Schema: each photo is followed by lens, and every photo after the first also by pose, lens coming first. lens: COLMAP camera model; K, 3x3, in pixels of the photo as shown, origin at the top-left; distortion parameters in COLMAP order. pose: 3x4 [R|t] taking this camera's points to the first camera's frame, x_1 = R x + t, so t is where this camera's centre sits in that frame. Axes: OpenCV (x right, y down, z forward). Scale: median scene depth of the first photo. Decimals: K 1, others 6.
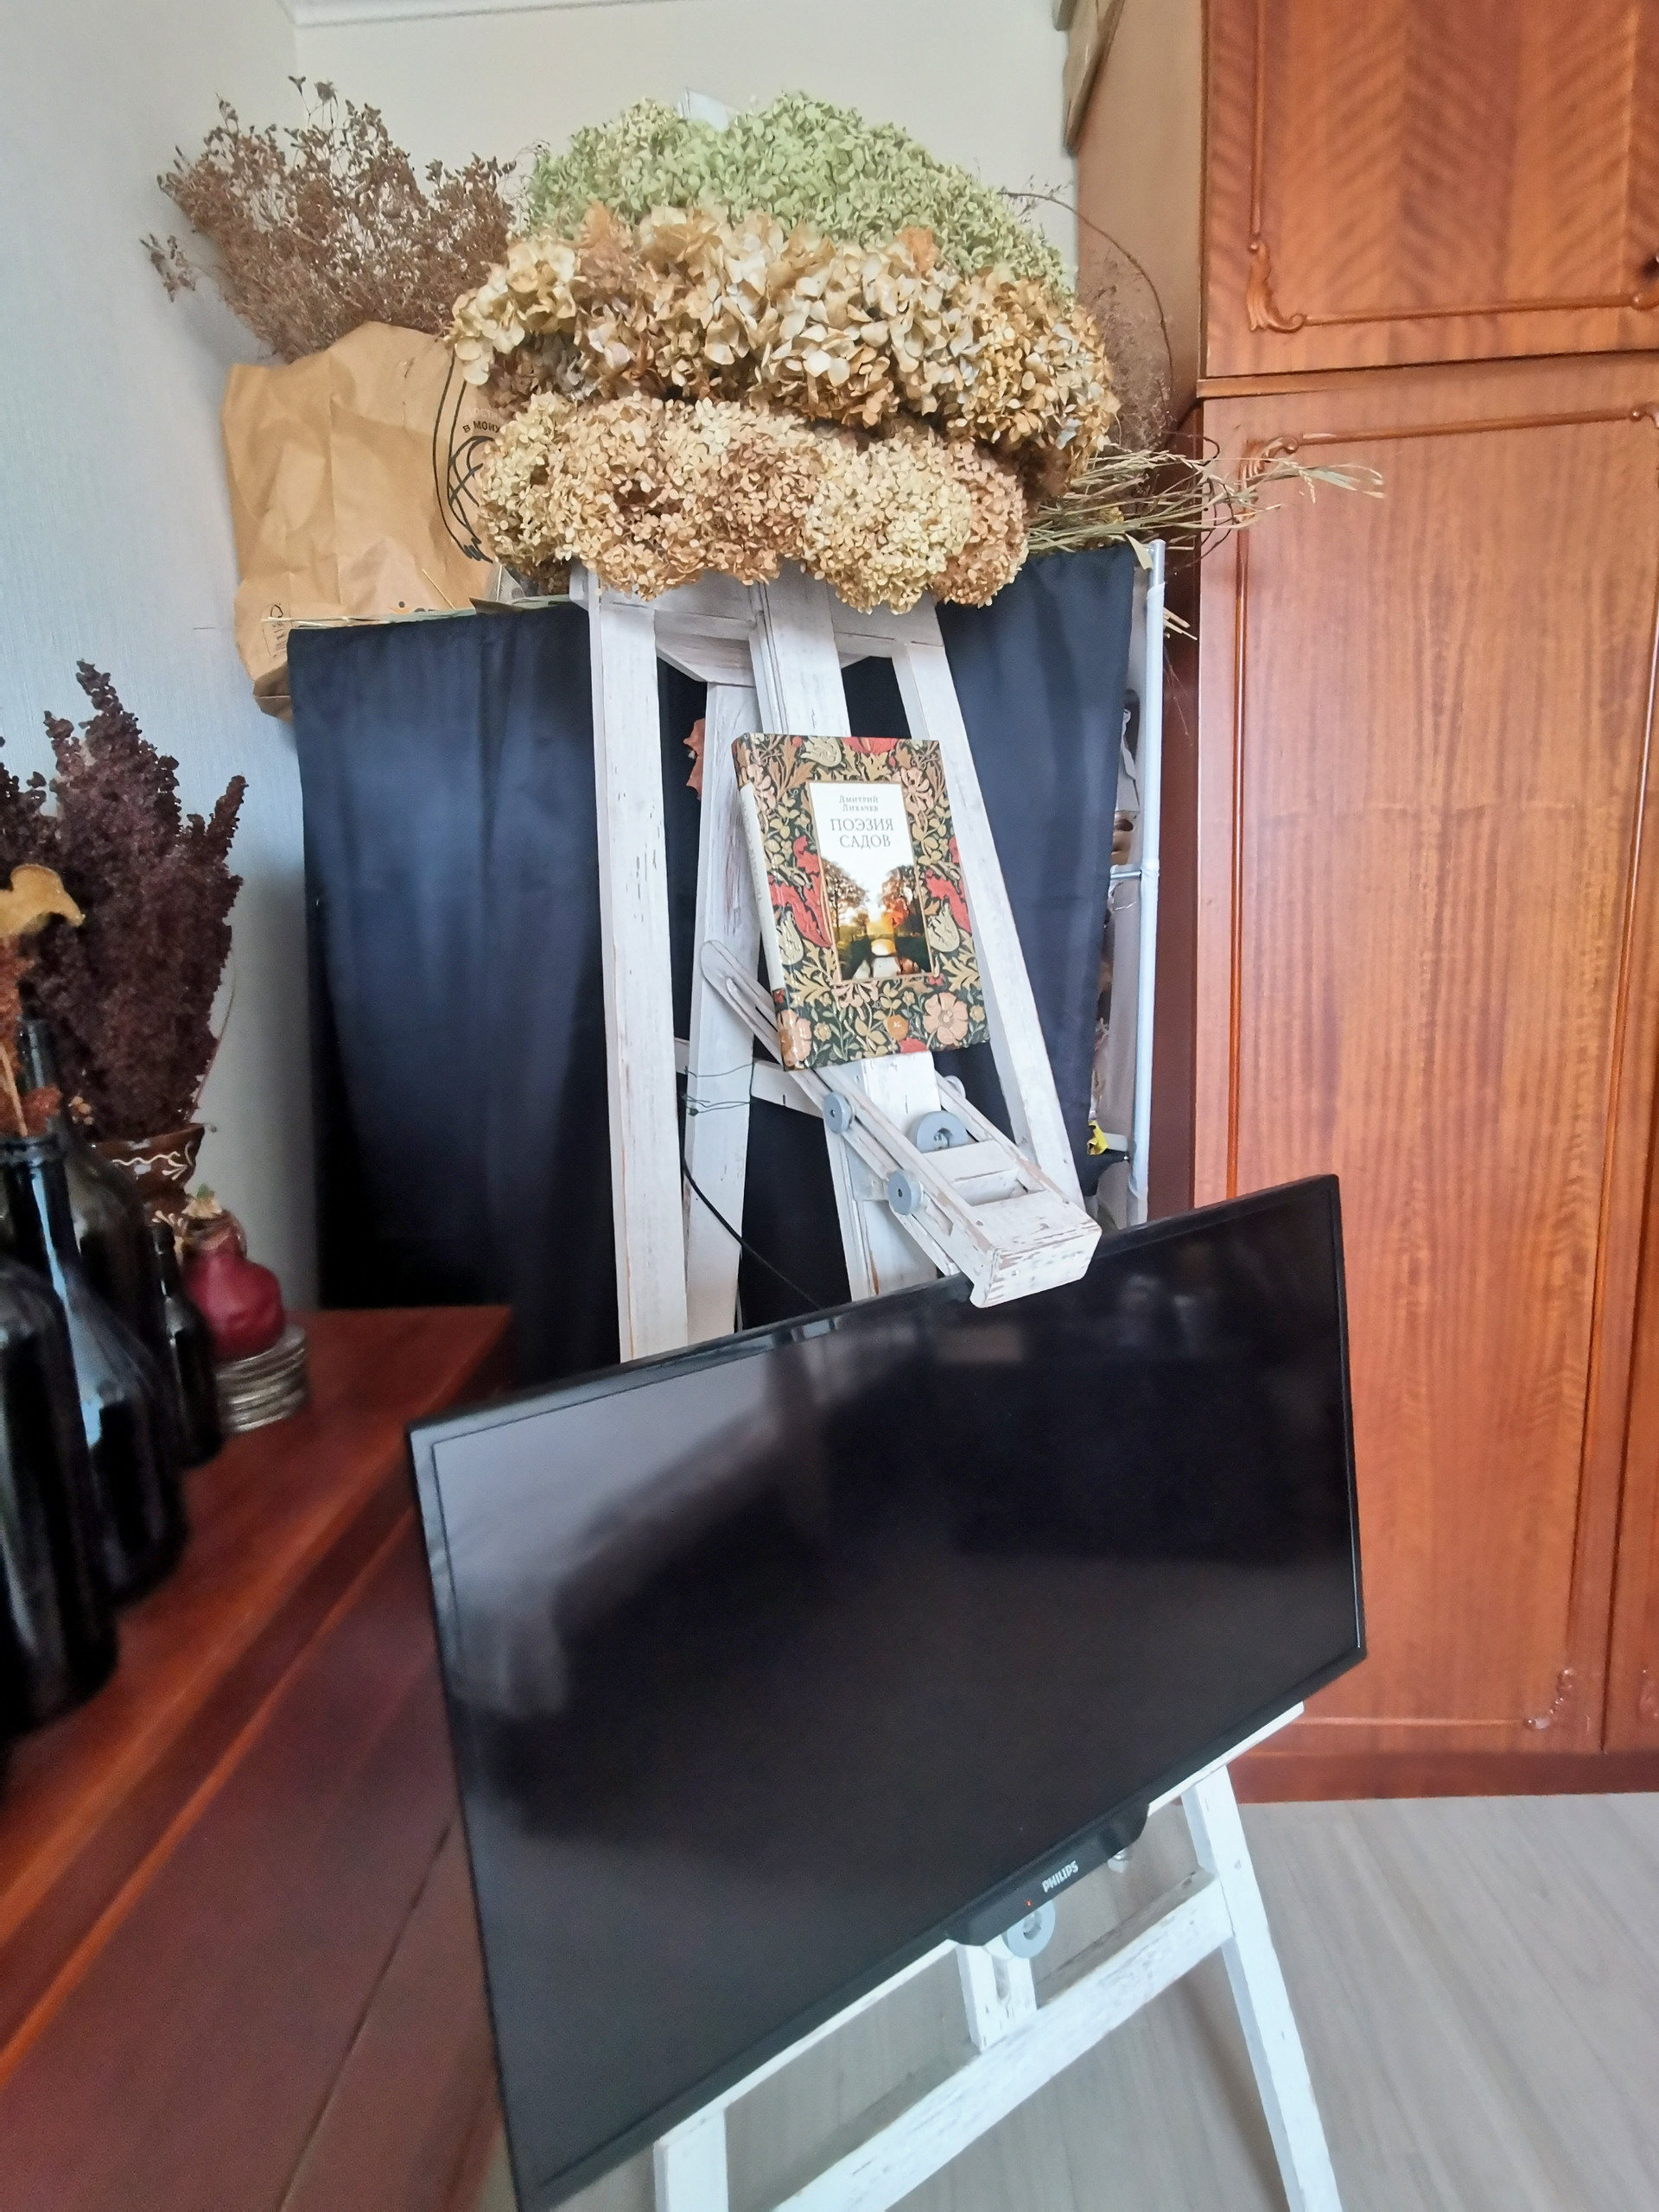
lens RADIAL K [[1066.1, 0, 823.9], [0, 1066.1, 1102.0], [0, 0, 1]] dist [-0.038906, 0.030028]
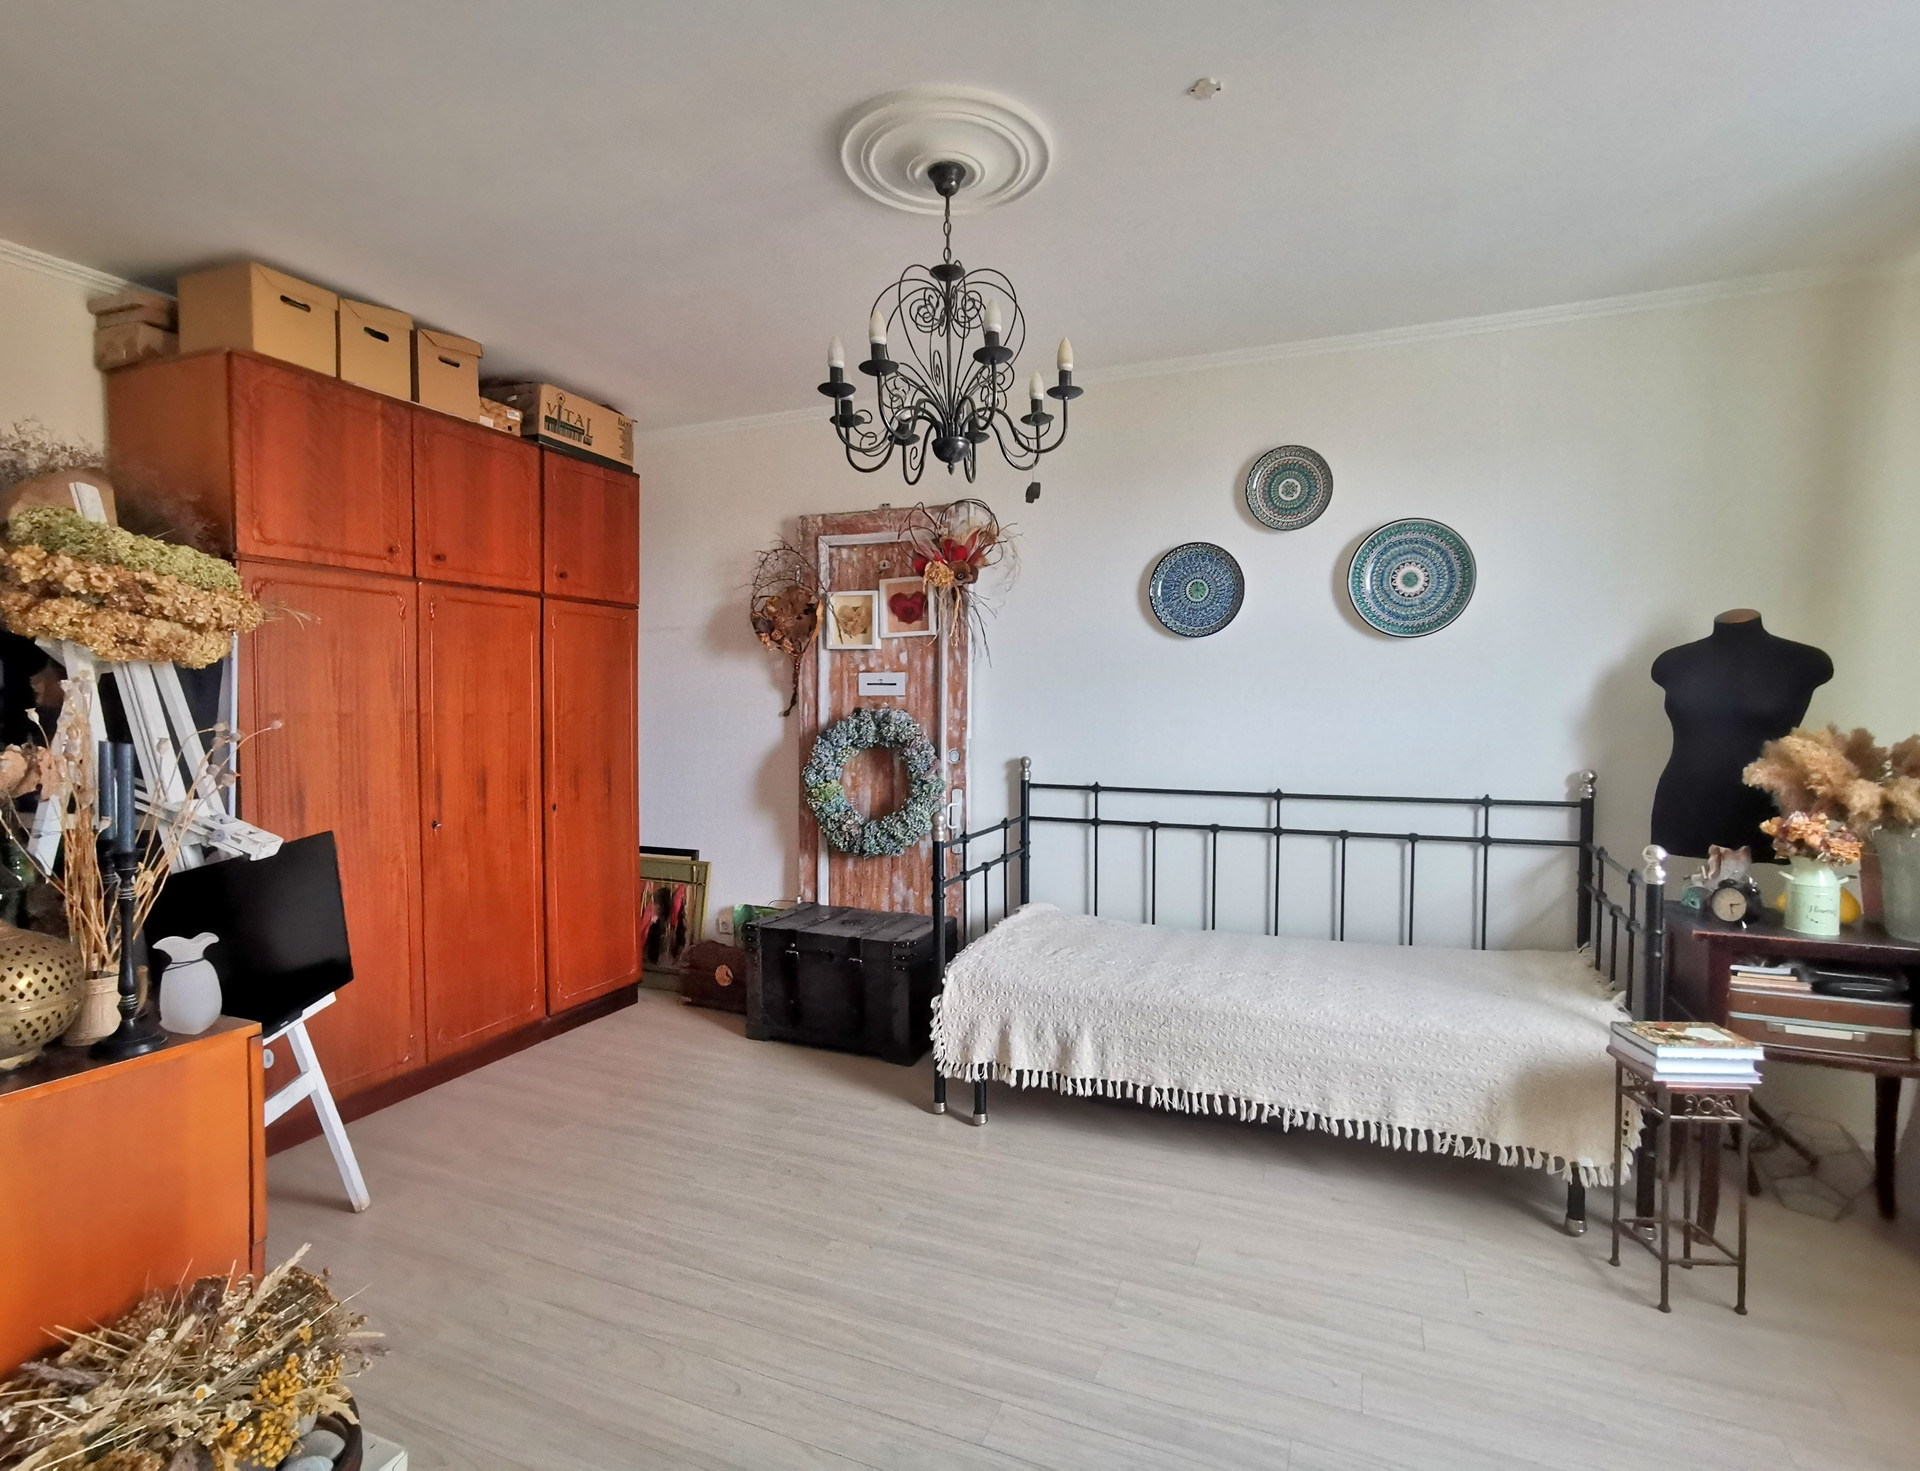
lens RADIAL K [[943.3, 0, 960.0], [0, 943.3, 735.5], [0, 0, 1]] dist [0.026217, 0.000317]
pose [[0.382182, 0.008605, 0.924047, -1.098949], [0.144882, 0.987032, -0.069114, 0.190343], [-0.912659, 0.160292, 0.375979, -1.417875]]
